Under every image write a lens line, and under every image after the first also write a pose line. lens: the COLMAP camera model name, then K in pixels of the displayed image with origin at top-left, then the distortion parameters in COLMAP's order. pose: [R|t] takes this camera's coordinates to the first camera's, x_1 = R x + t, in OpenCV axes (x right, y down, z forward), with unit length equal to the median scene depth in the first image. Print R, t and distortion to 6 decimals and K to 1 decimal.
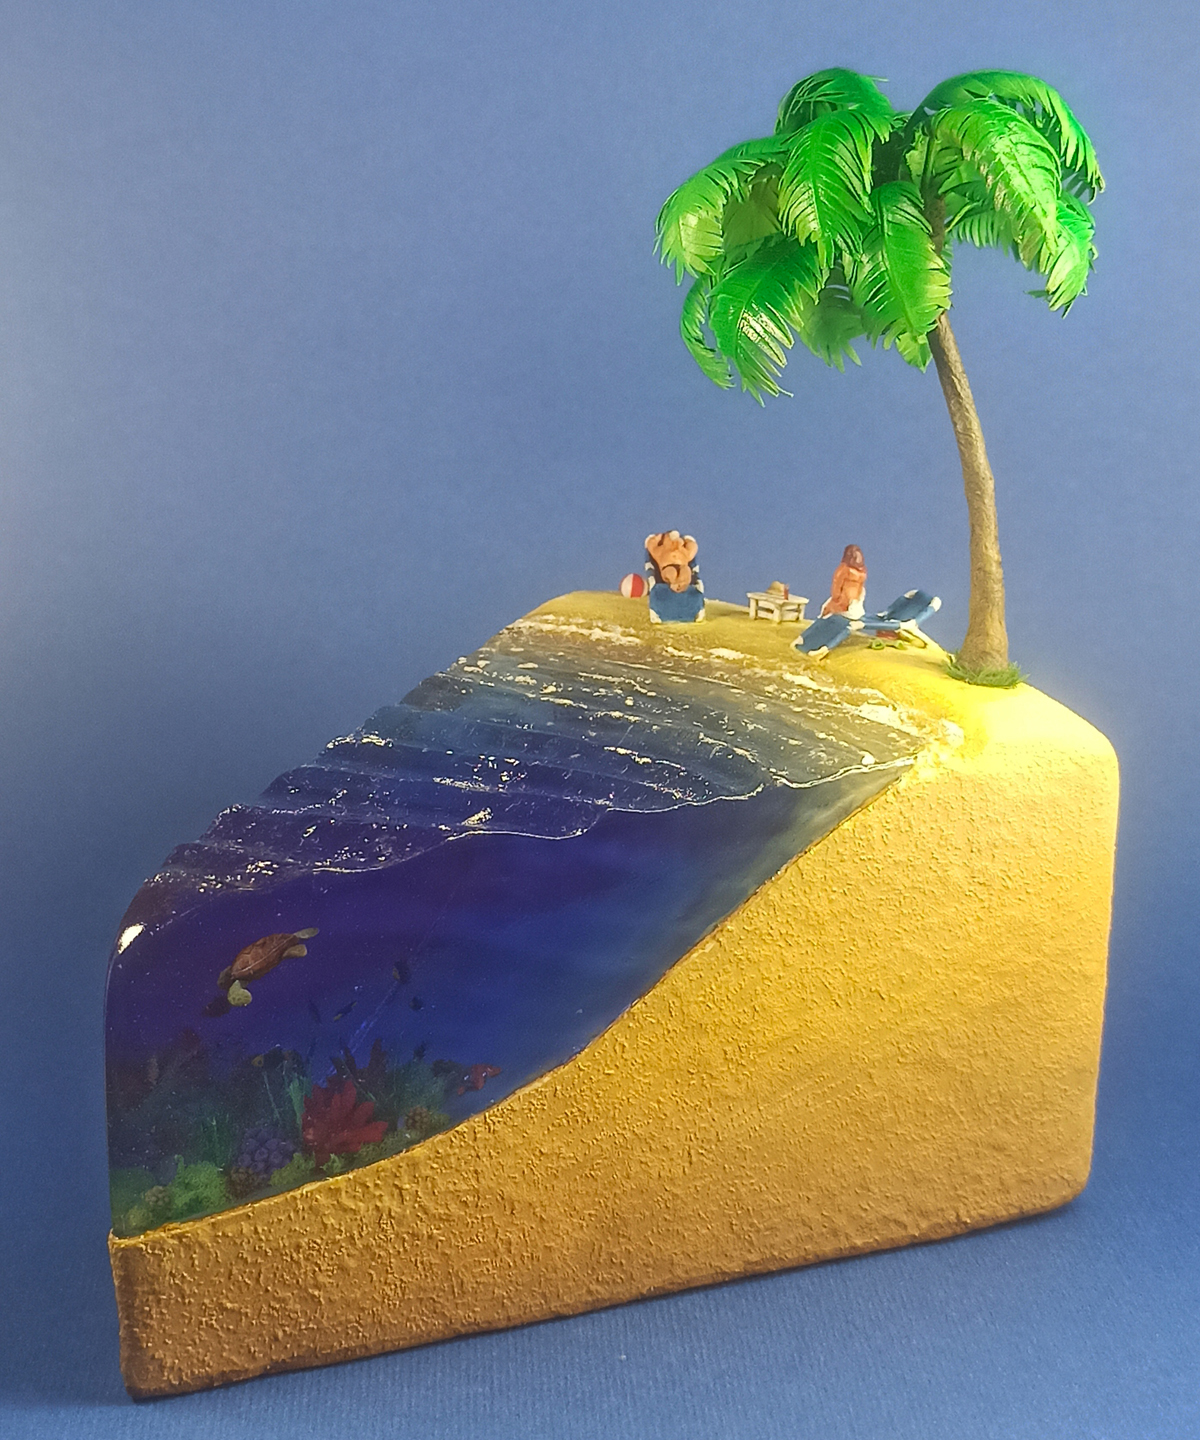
lens RADIAL K [[2740.2, 0, 596.9], [0, 2740.2, 672.5], [0, 0, 1]] dist [0.129553, 0.000000]
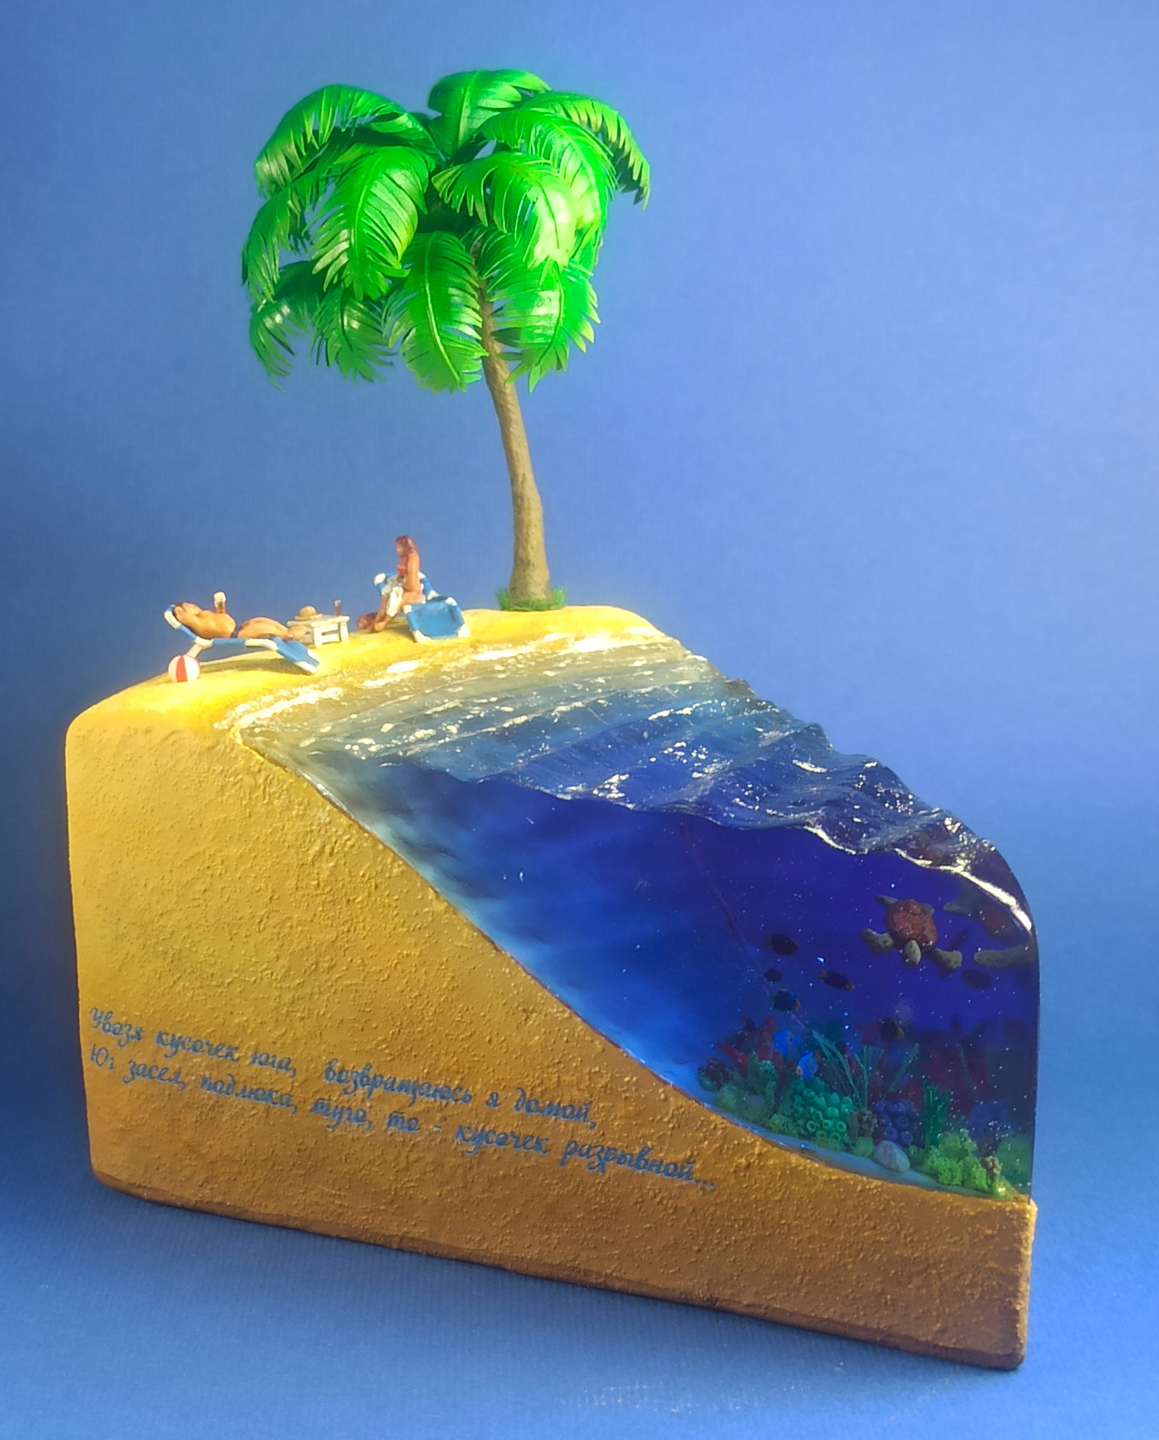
lens RADIAL K [[2908.3, 0, 561.9], [0, 2908.3, 690.6], [0, 0, 1]] dist [0.091333, 0.000000]
pose [[0.091755, -0.251156, 0.963588, -1.047471], [0.286891, 0.933307, 0.215945, -0.227627], [-0.953559, 0.256631, 0.157690, 0.835644]]
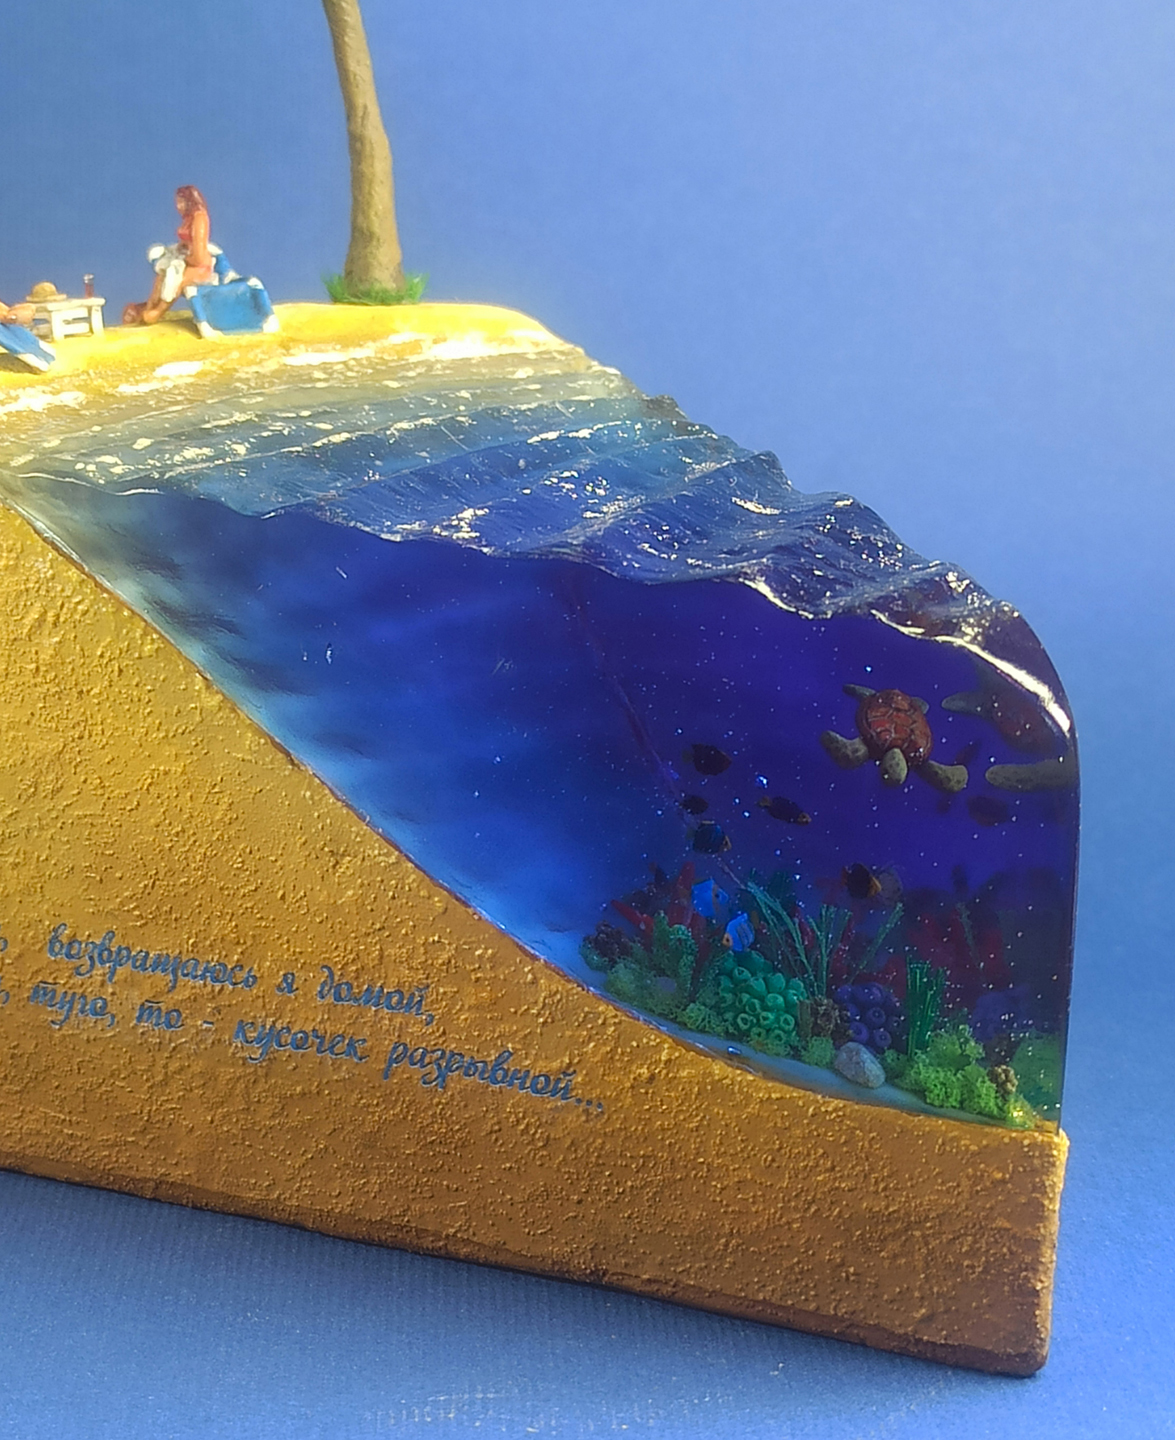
lens RADIAL K [[3548.1, 0, 597.7], [0, 3548.1, 727.0], [0, 0, 1]] dist [0.151067, 0.000000]
pose [[0.074456, -0.291395, 0.953701, -0.893377], [0.267275, 0.927197, 0.262430, -0.140934], [-0.960739, 0.235361, 0.146918, 0.844111]]
